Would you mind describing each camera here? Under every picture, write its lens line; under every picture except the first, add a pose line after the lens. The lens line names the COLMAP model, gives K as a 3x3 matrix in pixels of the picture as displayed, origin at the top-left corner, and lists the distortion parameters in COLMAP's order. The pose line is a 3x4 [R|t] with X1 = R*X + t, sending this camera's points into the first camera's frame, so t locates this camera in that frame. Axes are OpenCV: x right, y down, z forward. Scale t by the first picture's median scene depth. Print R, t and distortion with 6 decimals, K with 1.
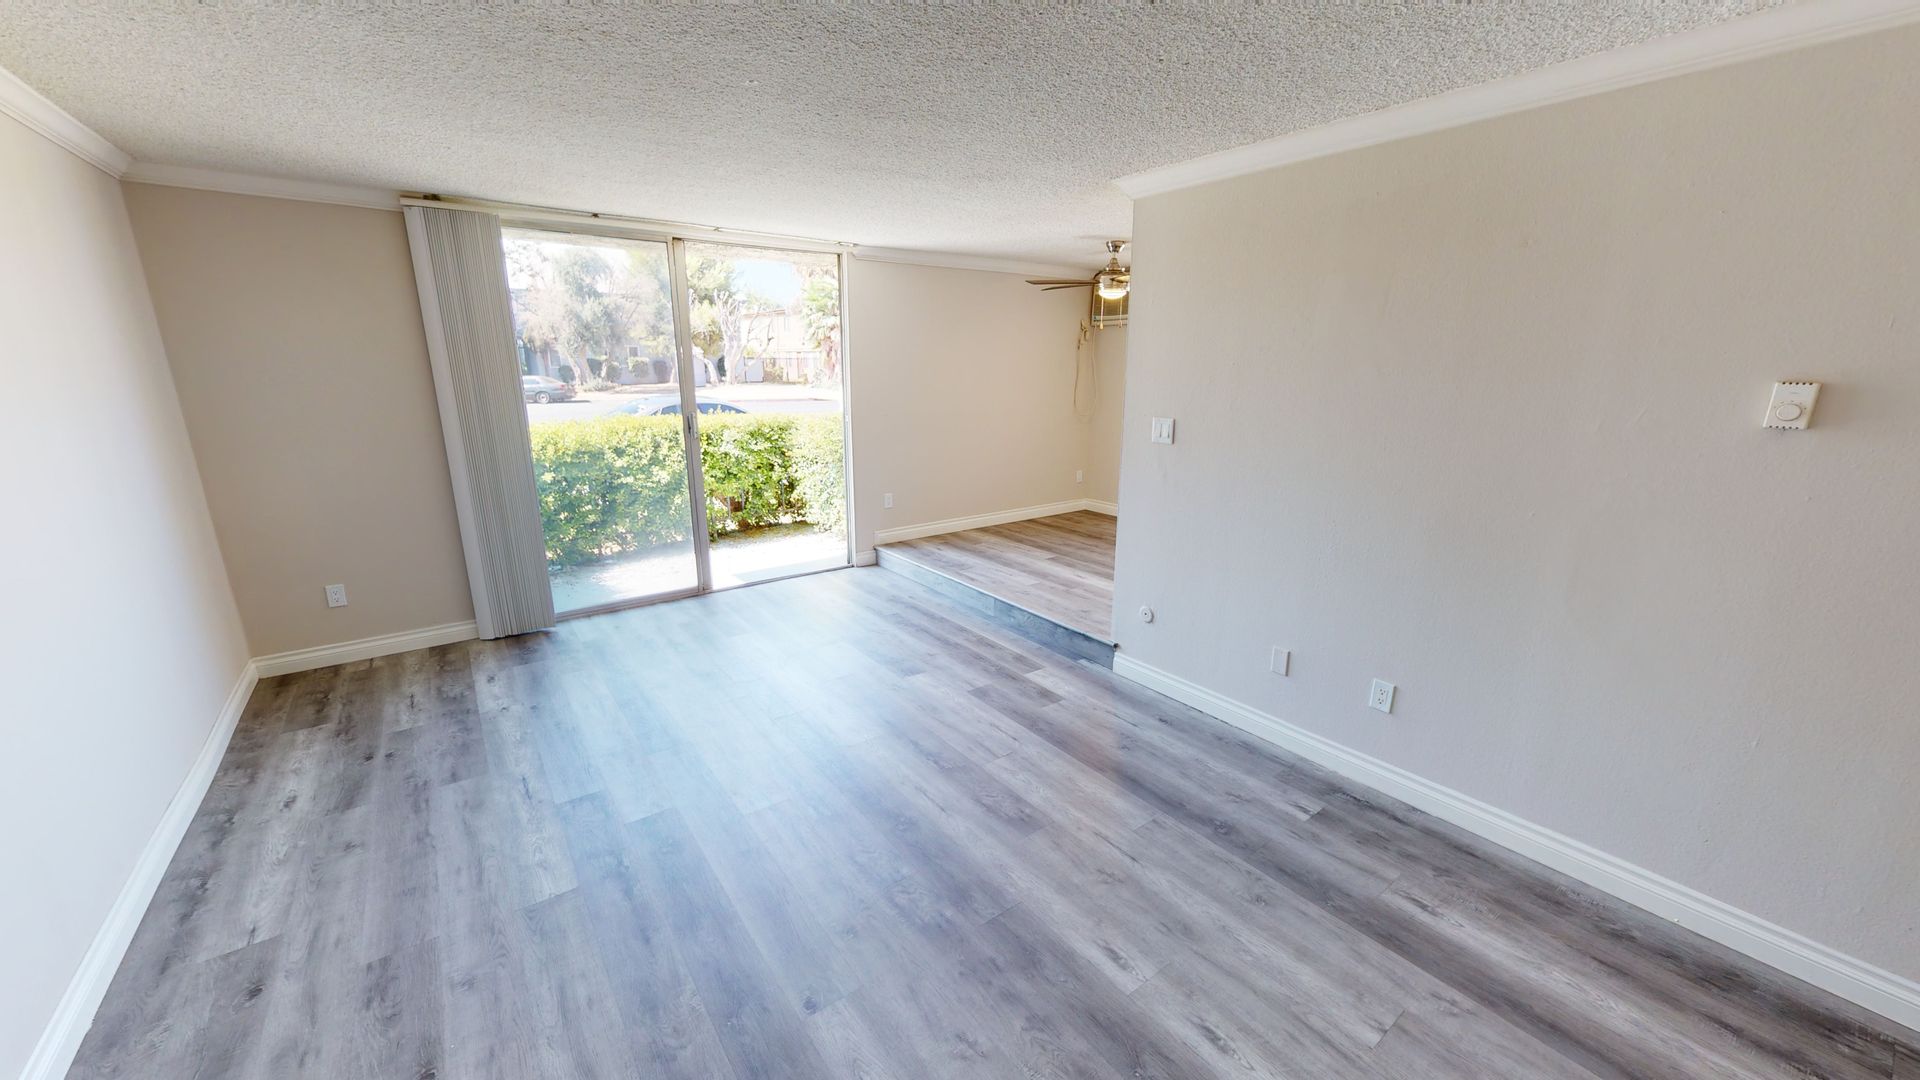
lens RADIAL K [[709.3, 0, 960.0], [0, 709.3, 540.0], [0, 0, 1]] dist [-0.014681, -0.000131]
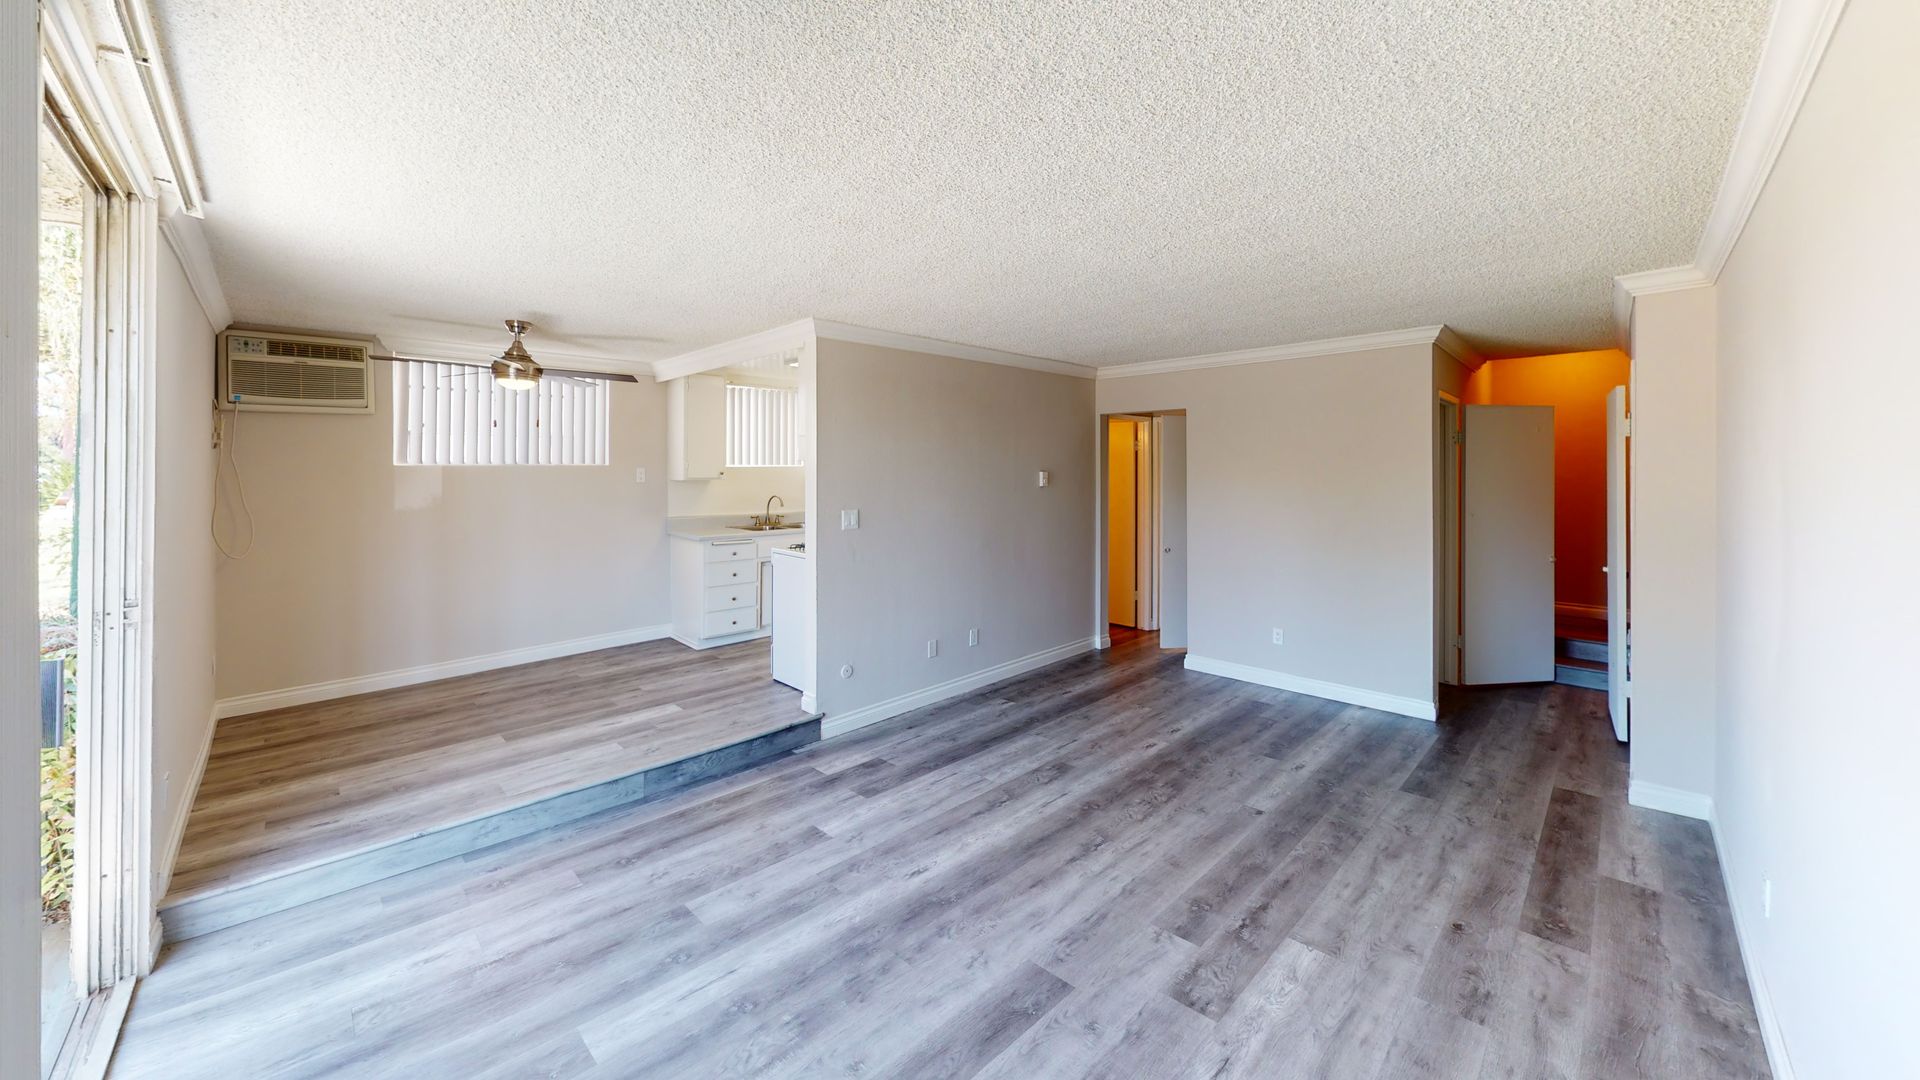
lens RADIAL K [[678.7, 0, 960.0], [0, 678.7, 540.0], [0, 0, 1]] dist [0.000504, 0.000153]
pose [[-0.149490, -0.094605, 0.984227, -1.124365], [0.244761, 0.960891, 0.129538, -0.270932], [-0.957990, 0.260265, -0.120488, 1.138655]]
